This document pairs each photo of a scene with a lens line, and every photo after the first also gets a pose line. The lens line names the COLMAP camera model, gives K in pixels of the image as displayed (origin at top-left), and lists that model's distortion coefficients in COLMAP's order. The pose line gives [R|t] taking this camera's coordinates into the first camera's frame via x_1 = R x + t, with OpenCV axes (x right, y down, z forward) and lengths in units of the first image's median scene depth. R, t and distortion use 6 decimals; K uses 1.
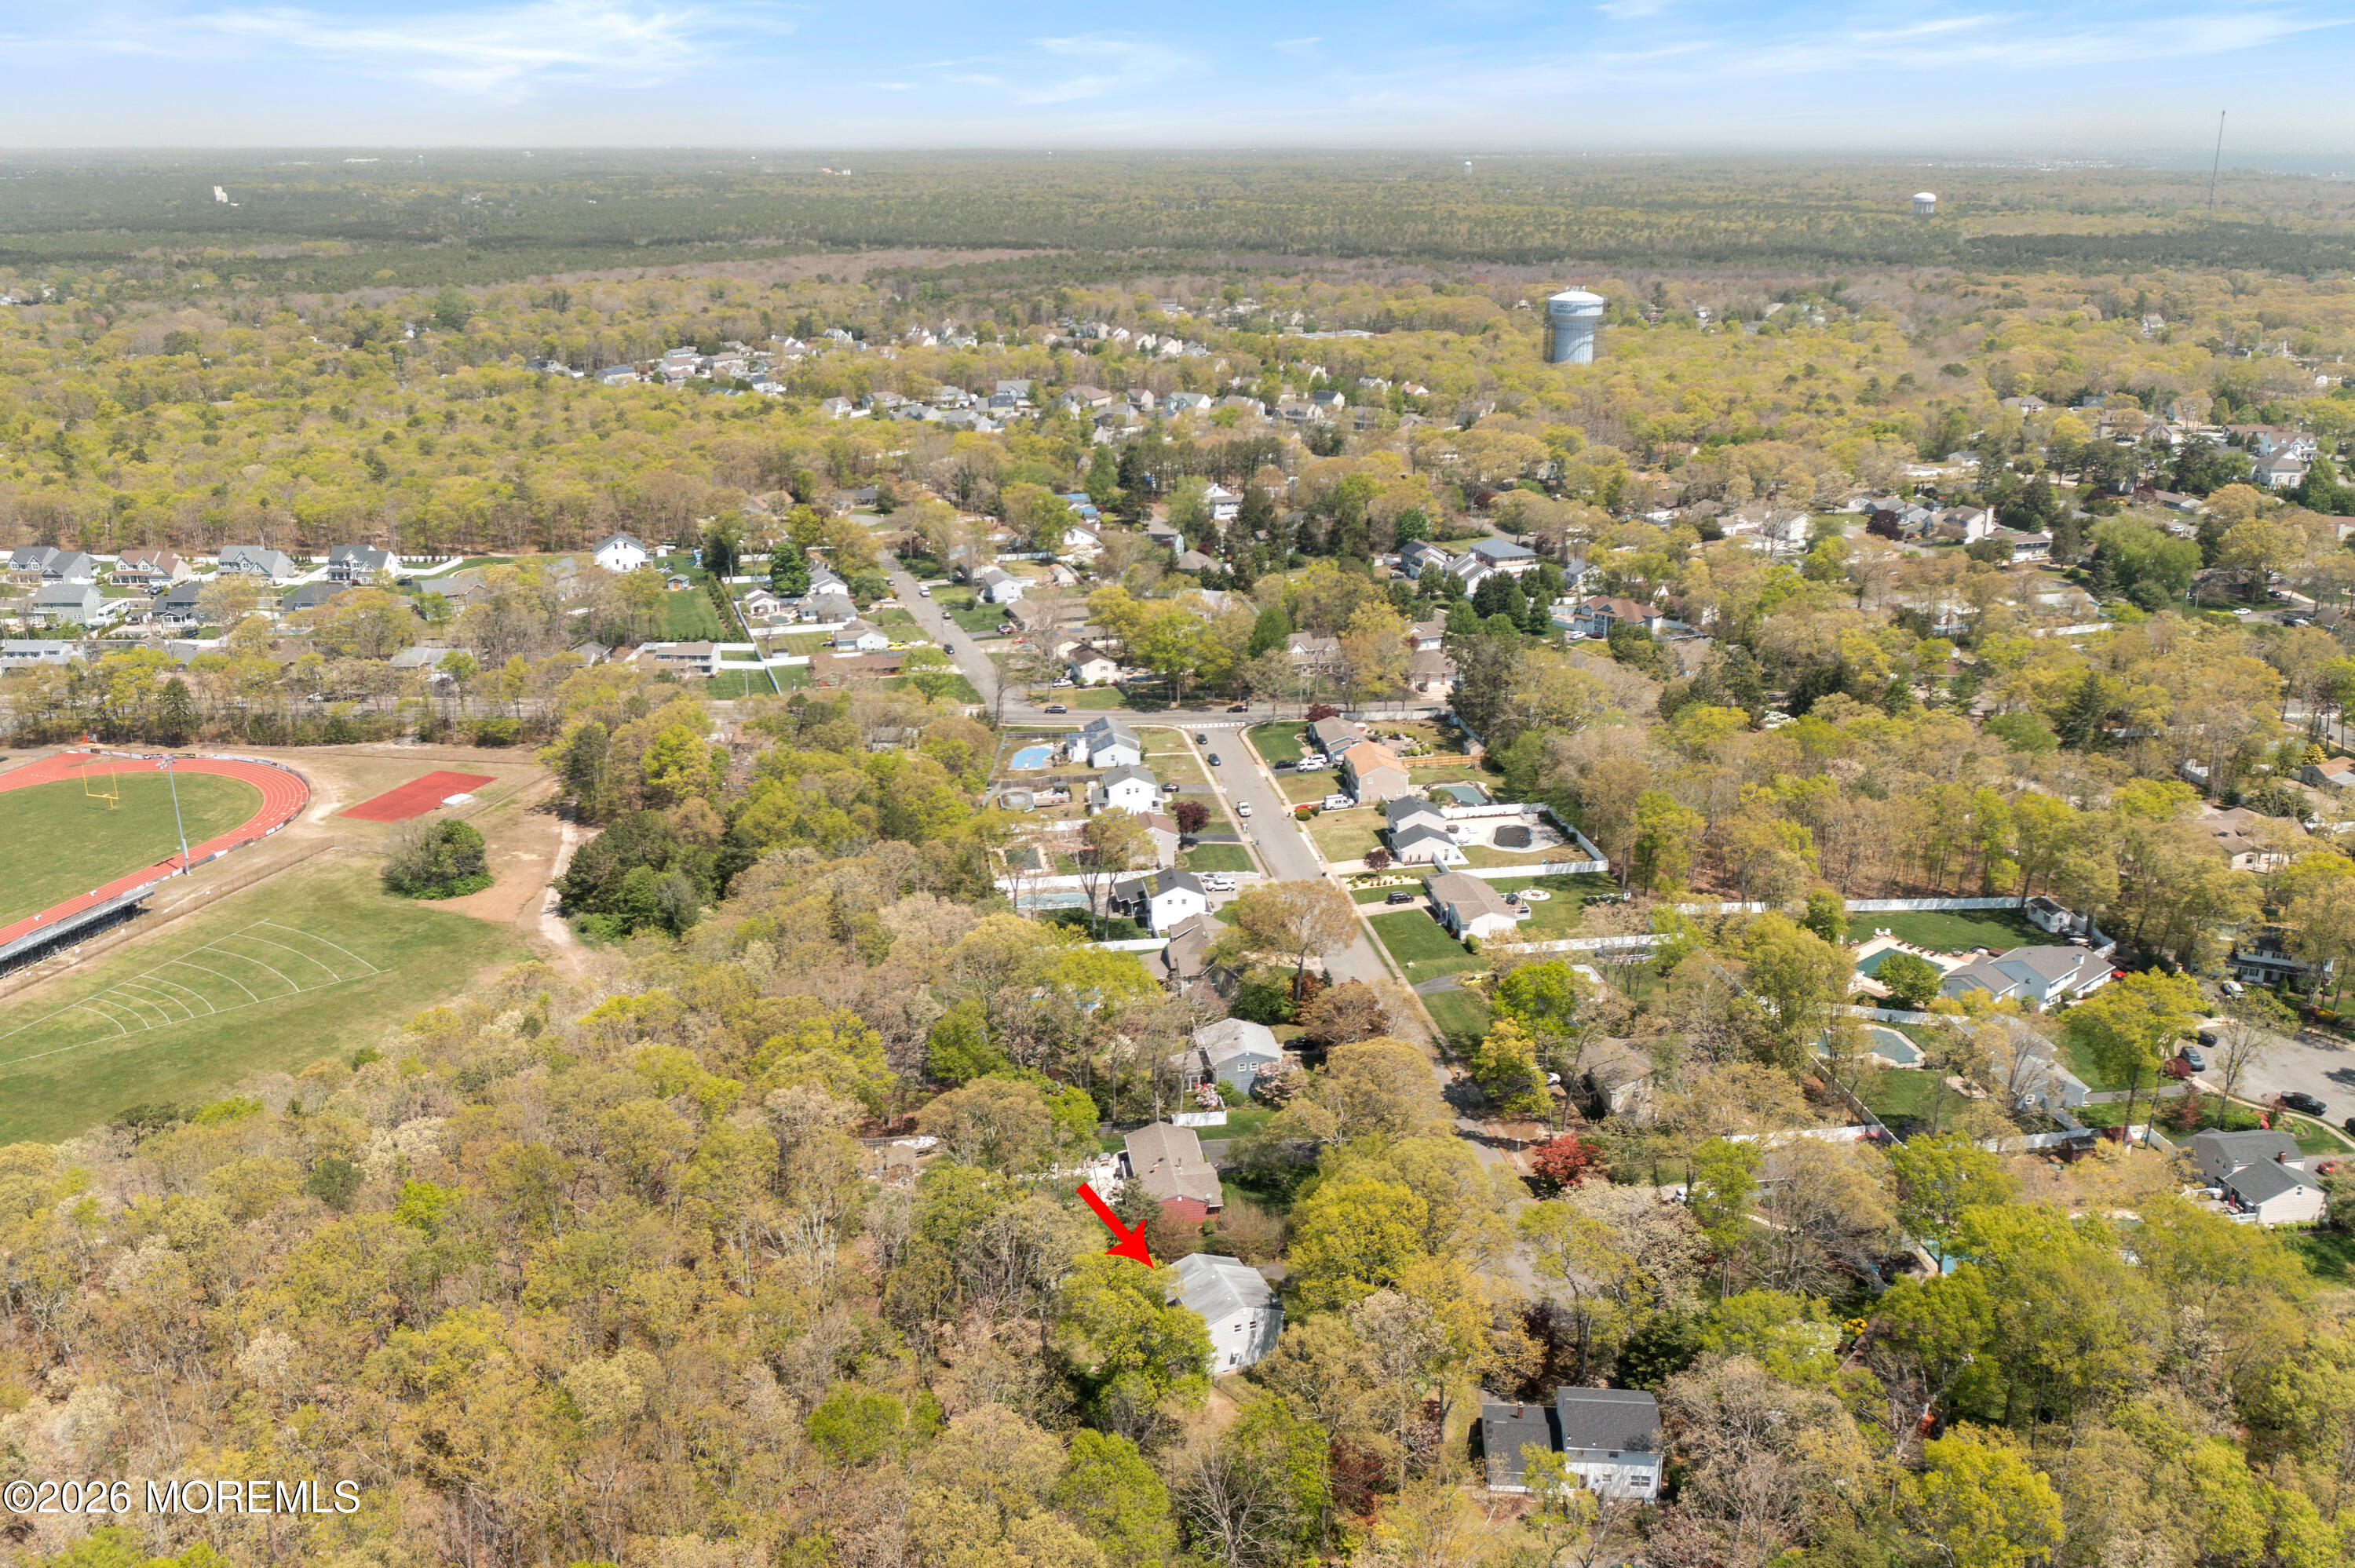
lens RADIAL K [[1944.6, 0, 1177.7], [0, 1944.6, 786.3], [0, 0, 1]] dist [-0.032725, 0.005951]
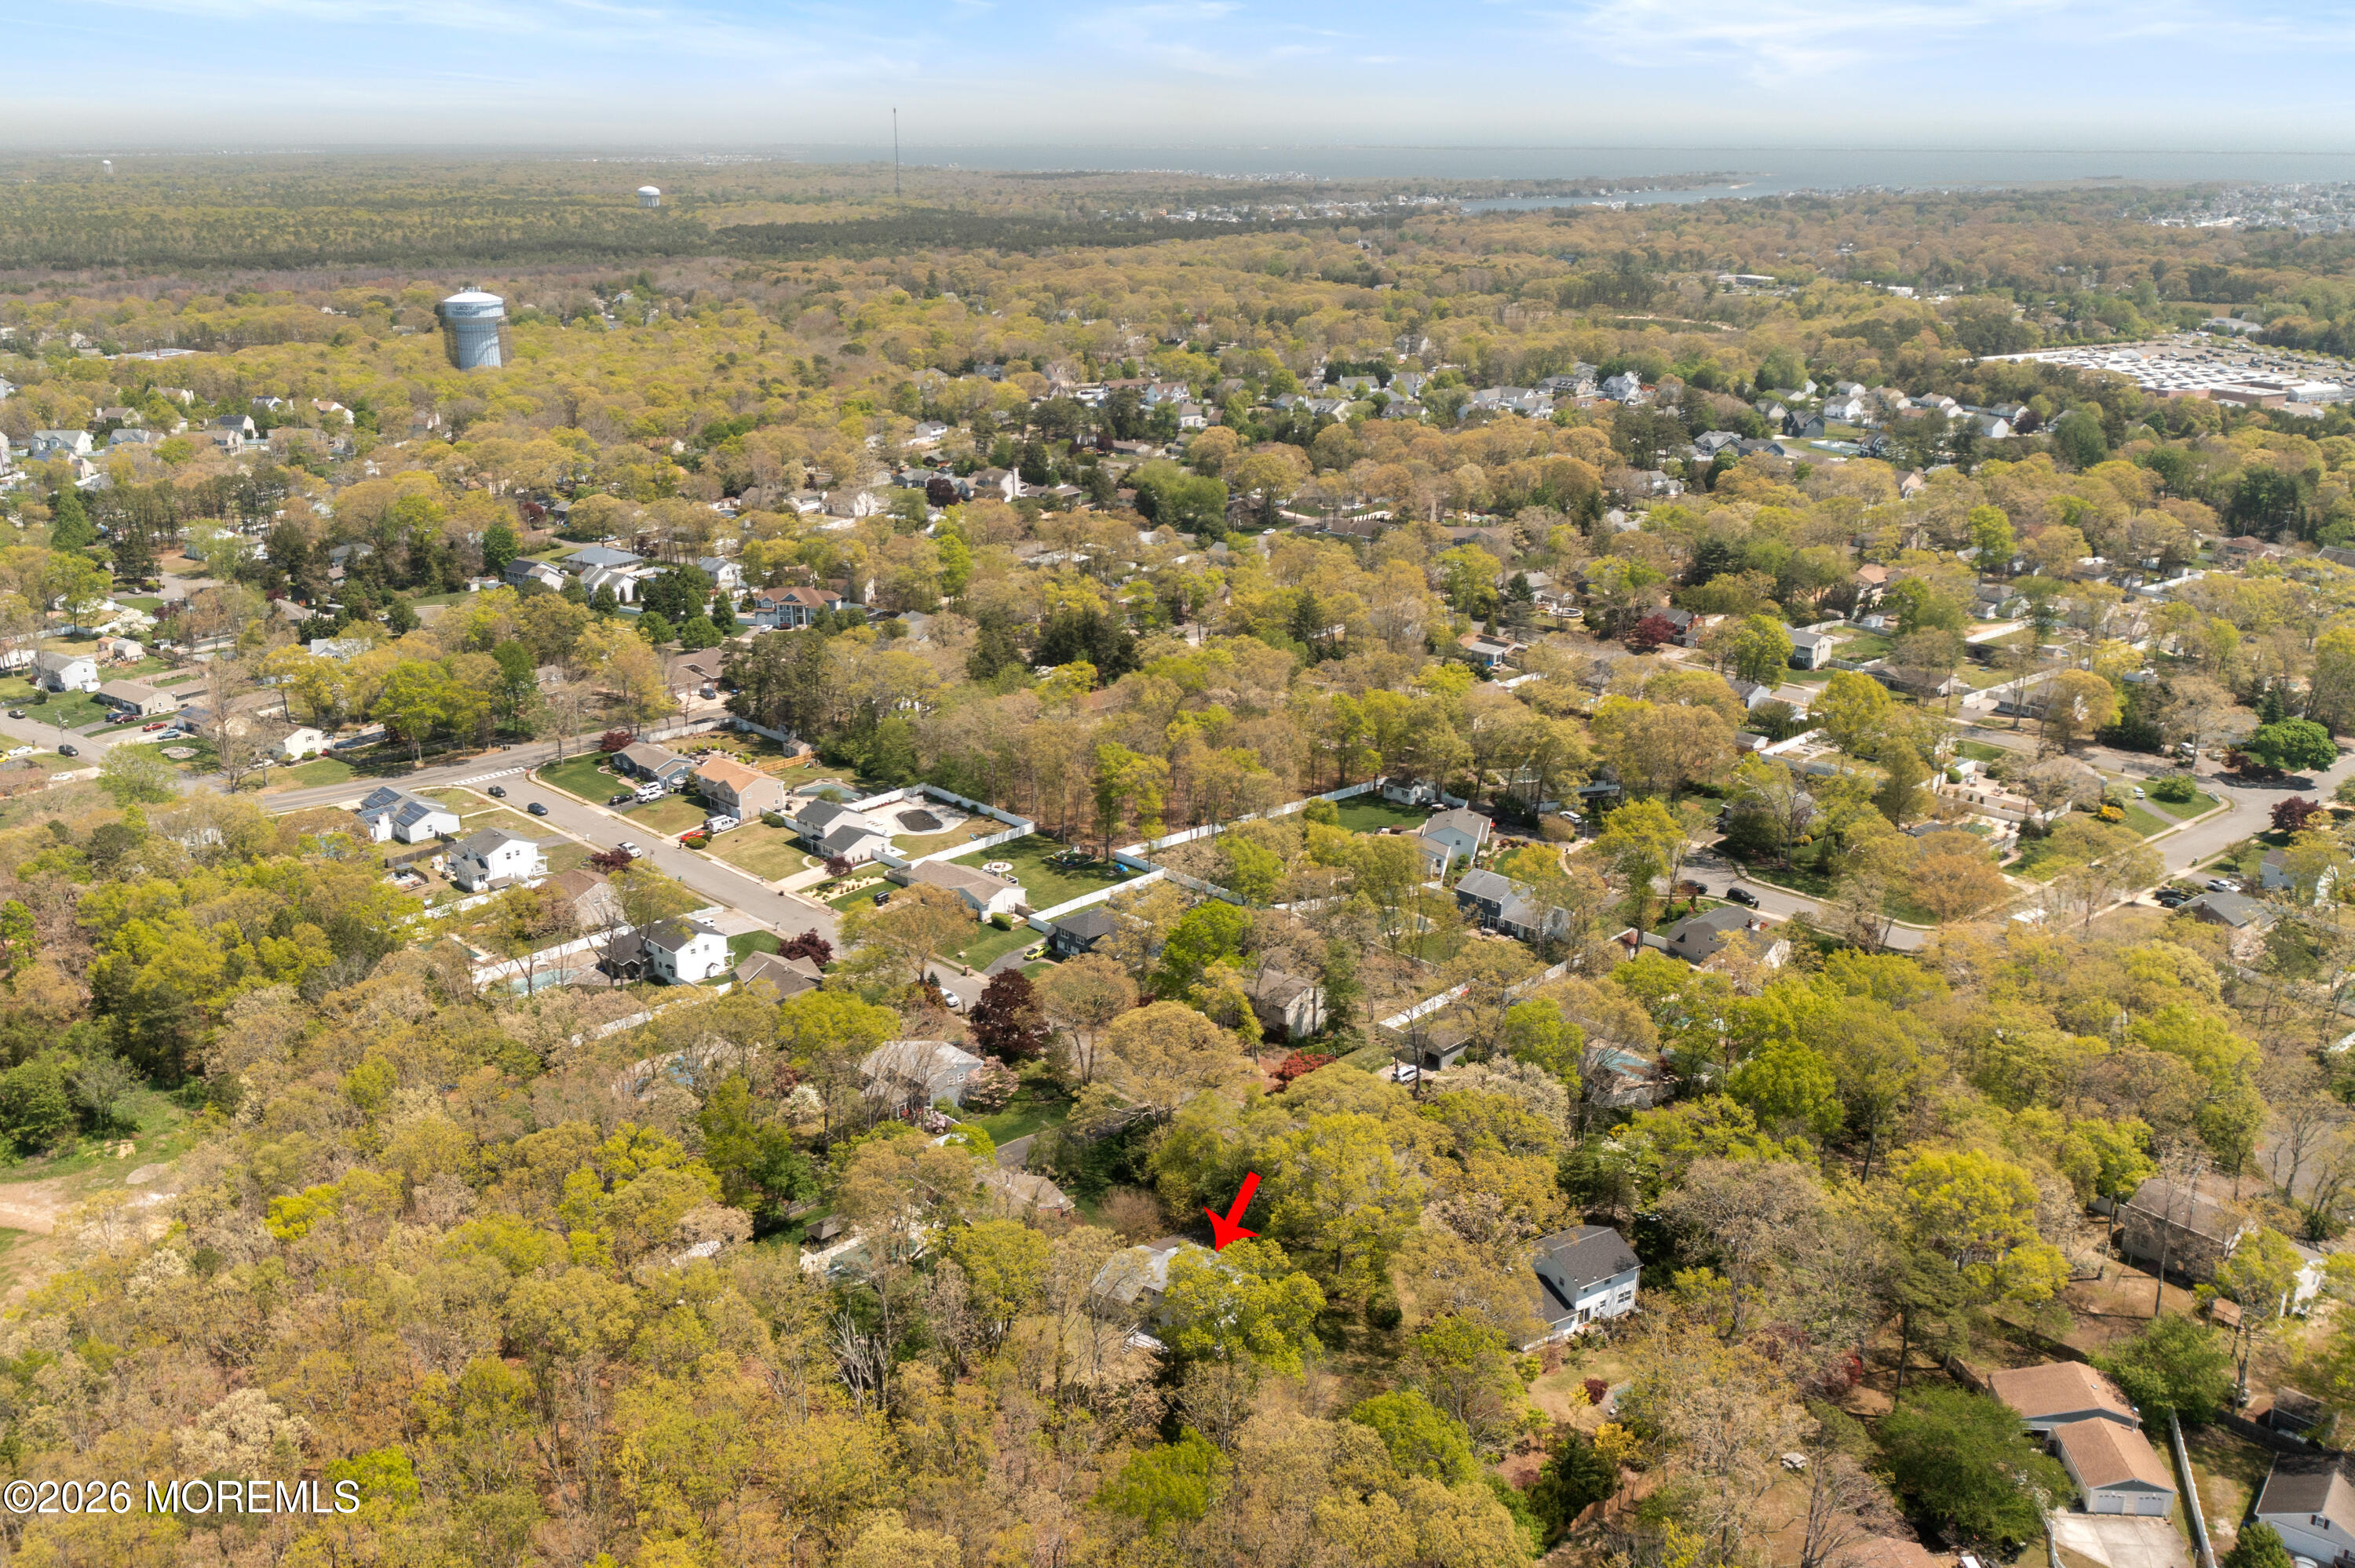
lens RADIAL K [[1944.6, 0, 1174.4], [0, 1944.6, 783.2], [0, 0, 1]] dist [-0.032725, 0.005951]
pose [[0.799931, -0.180670, 0.572248, -0.230314], [0.180270, 0.981905, 0.058012, -0.021785], [-0.572375, 0.056753, 0.818026, 0.075337]]
